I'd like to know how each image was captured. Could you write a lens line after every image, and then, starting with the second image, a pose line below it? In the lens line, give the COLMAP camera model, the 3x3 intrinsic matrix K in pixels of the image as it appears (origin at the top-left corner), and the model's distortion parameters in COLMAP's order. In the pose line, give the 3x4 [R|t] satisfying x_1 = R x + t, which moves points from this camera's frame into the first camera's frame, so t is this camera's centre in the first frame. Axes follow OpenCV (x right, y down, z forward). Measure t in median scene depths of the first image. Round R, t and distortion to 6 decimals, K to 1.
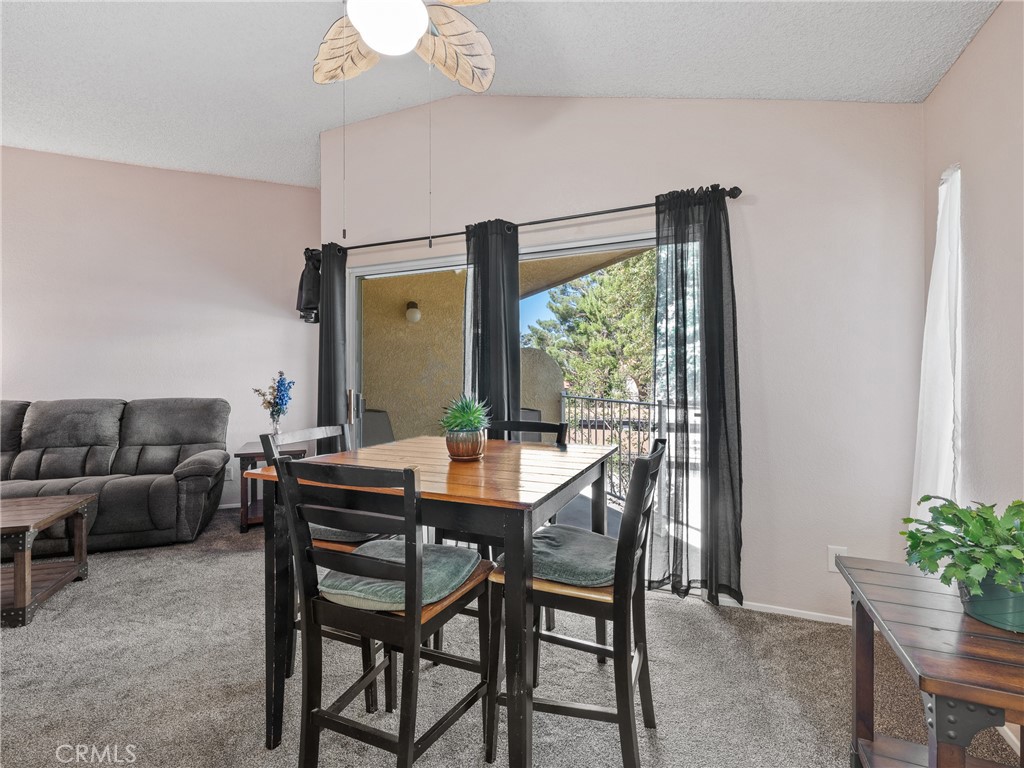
lens RADIAL K [[474.9, 0, 512.0], [0, 474.9, 384.0], [0, 0, 1]] dist [0.002814, 0.000982]
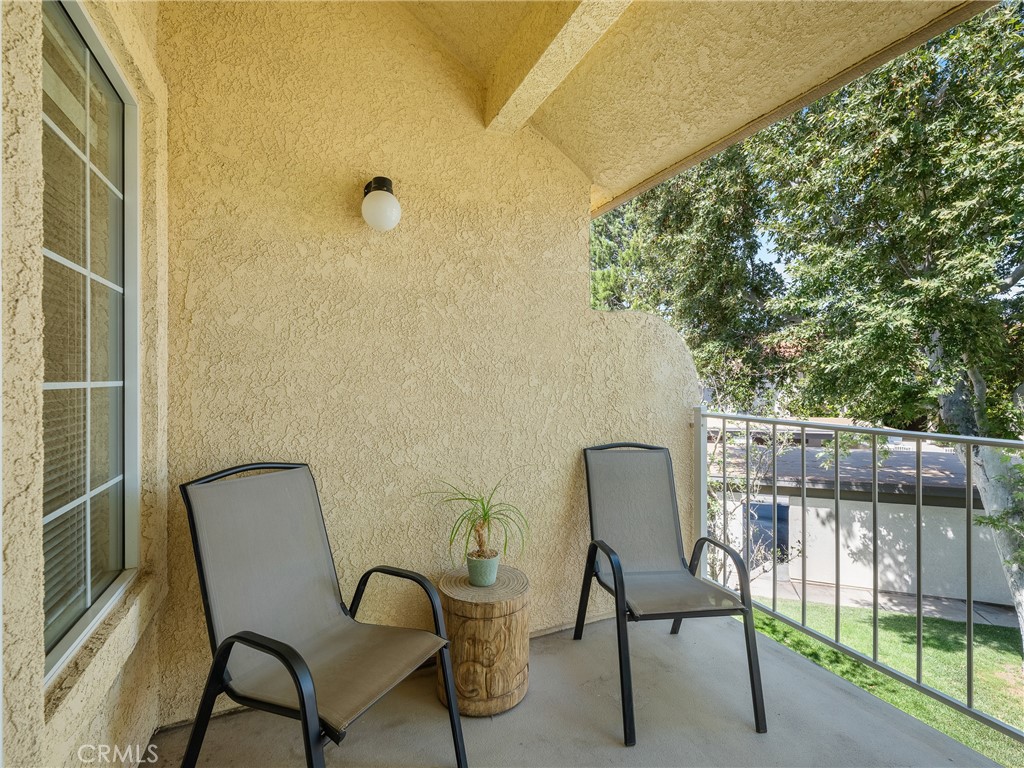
lens RADIAL K [[474.9, 0, 512.0], [0, 474.9, 384.0], [0, 0, 1]] dist [0.002814, 0.000982]
pose [[0.998709, -0.001349, 0.050783, -0.120007], [0.001775, 0.999964, -0.008352, -0.002204], [-0.050770, 0.008431, 0.998675, 0.602059]]
